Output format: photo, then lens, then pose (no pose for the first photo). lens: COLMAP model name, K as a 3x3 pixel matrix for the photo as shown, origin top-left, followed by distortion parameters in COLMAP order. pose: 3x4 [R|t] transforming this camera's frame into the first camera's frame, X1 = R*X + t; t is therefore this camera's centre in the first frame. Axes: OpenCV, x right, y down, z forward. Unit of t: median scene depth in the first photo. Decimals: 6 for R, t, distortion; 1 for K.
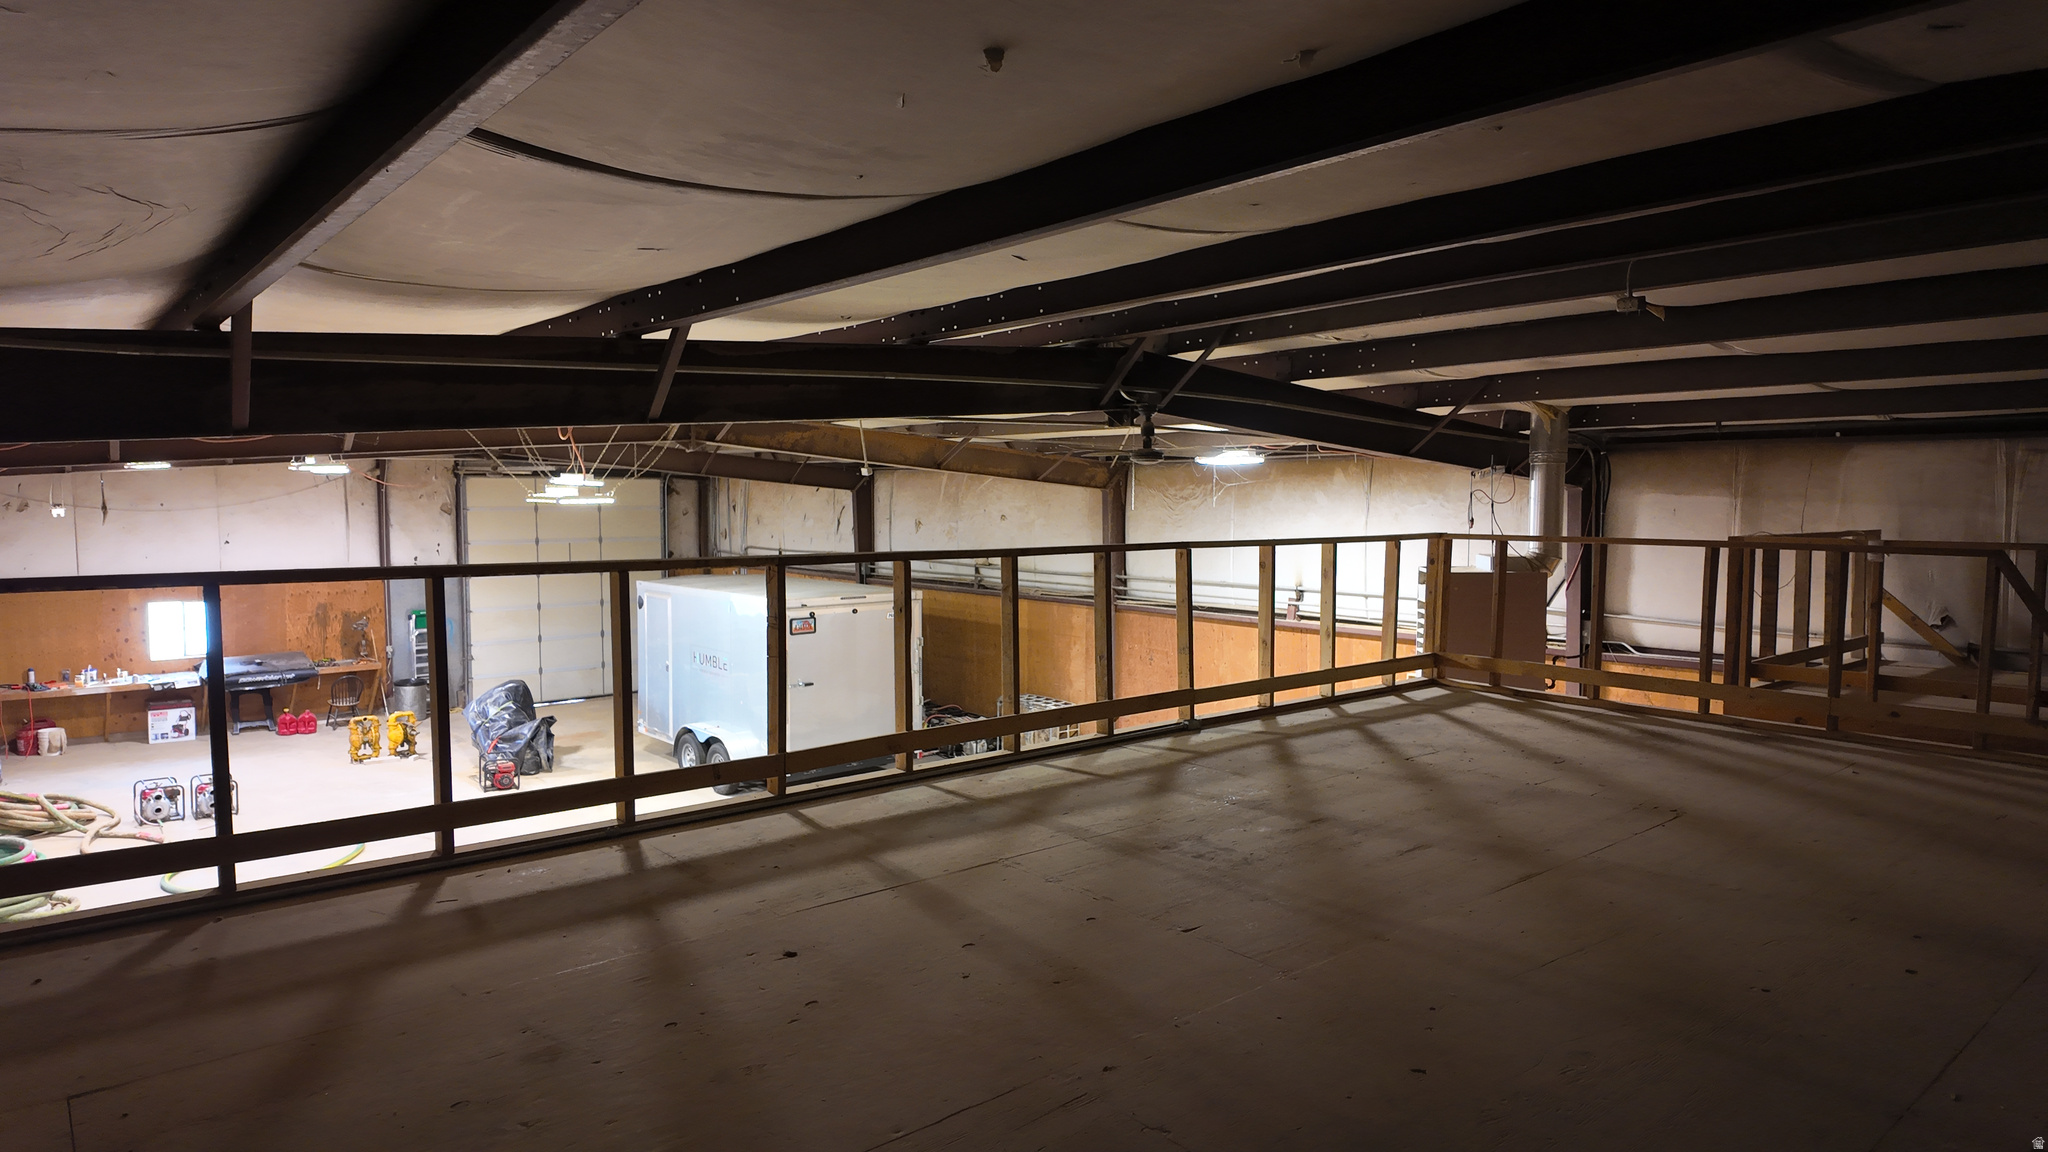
lens RADIAL K [[1232.8, 0, 922.1], [0, 1232.8, 567.1], [0, 0, 1]] dist [0.029760, 0.000663]
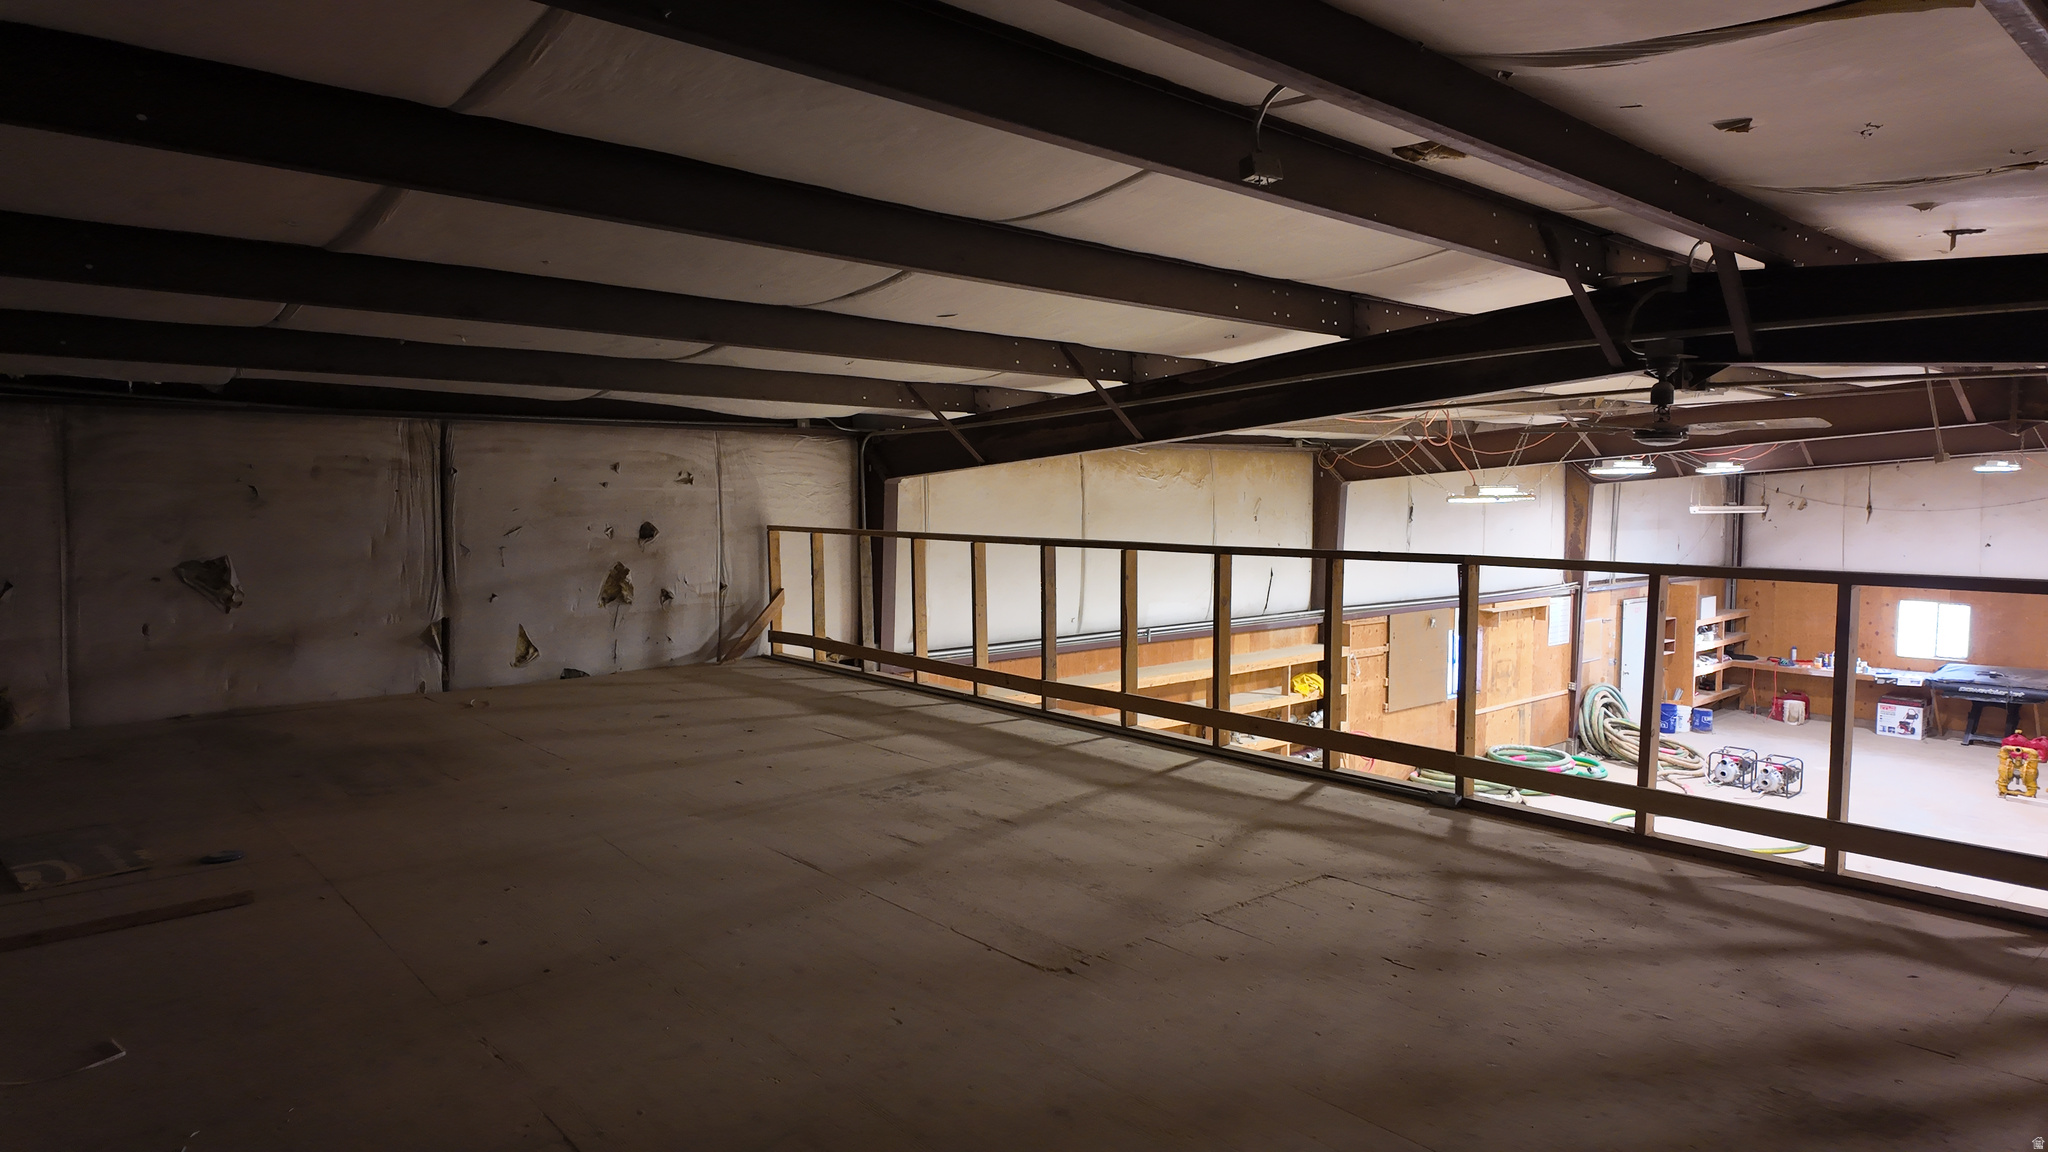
lens RADIAL K [[1144.7, 0, 1022.0], [0, 1144.7, 568.2], [0, 0, 1]] dist [0.034365, -0.045111]
pose [[0.054327, 0.062494, -0.996566, 0.459930], [-0.057059, 0.996603, 0.059385, -0.020193], [0.996892, 0.053637, 0.057709, 0.355637]]
